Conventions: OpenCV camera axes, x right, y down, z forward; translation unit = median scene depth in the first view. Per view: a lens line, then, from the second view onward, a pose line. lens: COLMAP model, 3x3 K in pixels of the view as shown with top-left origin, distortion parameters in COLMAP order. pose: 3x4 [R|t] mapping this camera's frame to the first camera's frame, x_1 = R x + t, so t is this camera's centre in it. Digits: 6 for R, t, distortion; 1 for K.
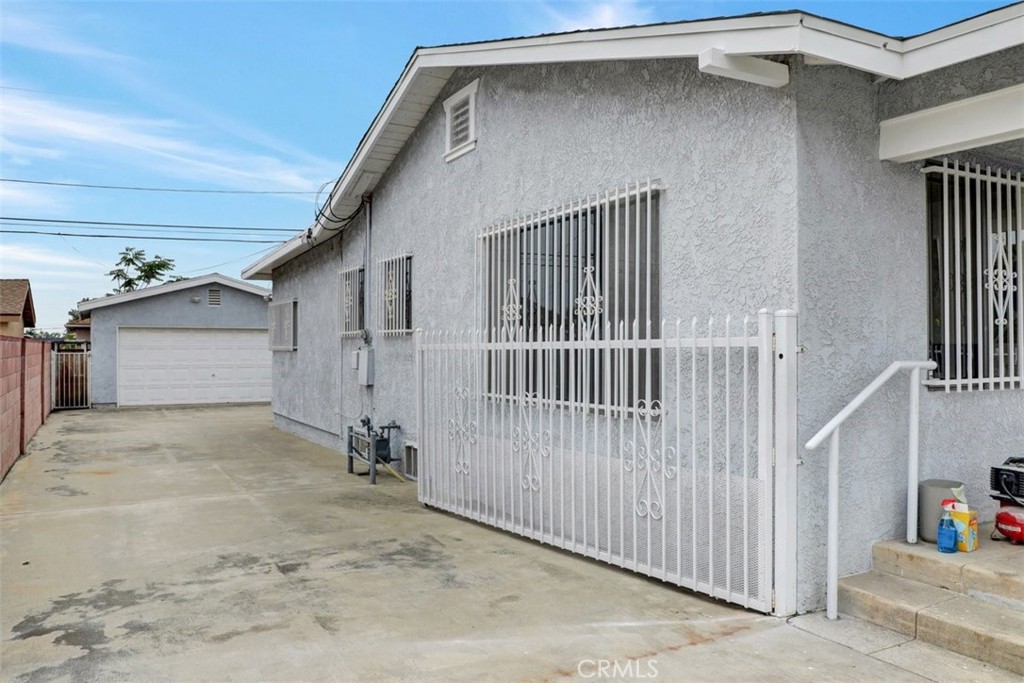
lens RADIAL K [[804.8, 0, 518.3], [0, 804.8, 349.2], [0, 0, 1]] dist [-0.053110, 0.024158]
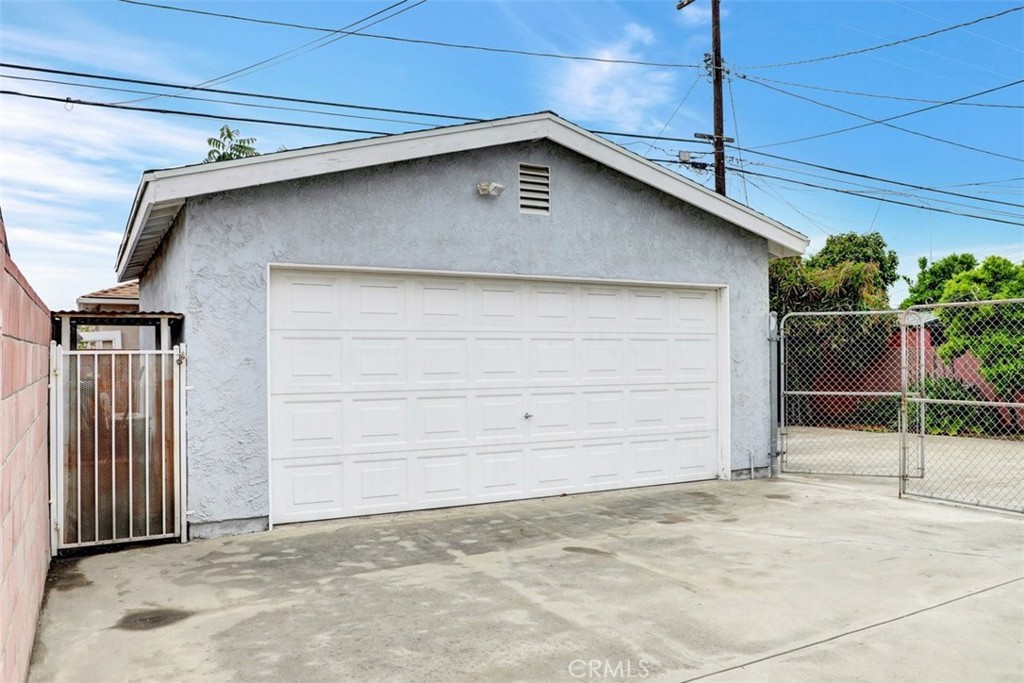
lens RADIAL K [[804.8, 0, 505.3], [0, 804.8, 343.2], [0, 0, 1]] dist [-0.053110, 0.024158]
pose [[0.999940, -0.000491, -0.010920, -0.572611], [0.000451, 0.999993, -0.003662, 0.003903], [0.010922, 0.003657, 0.999934, 0.970379]]
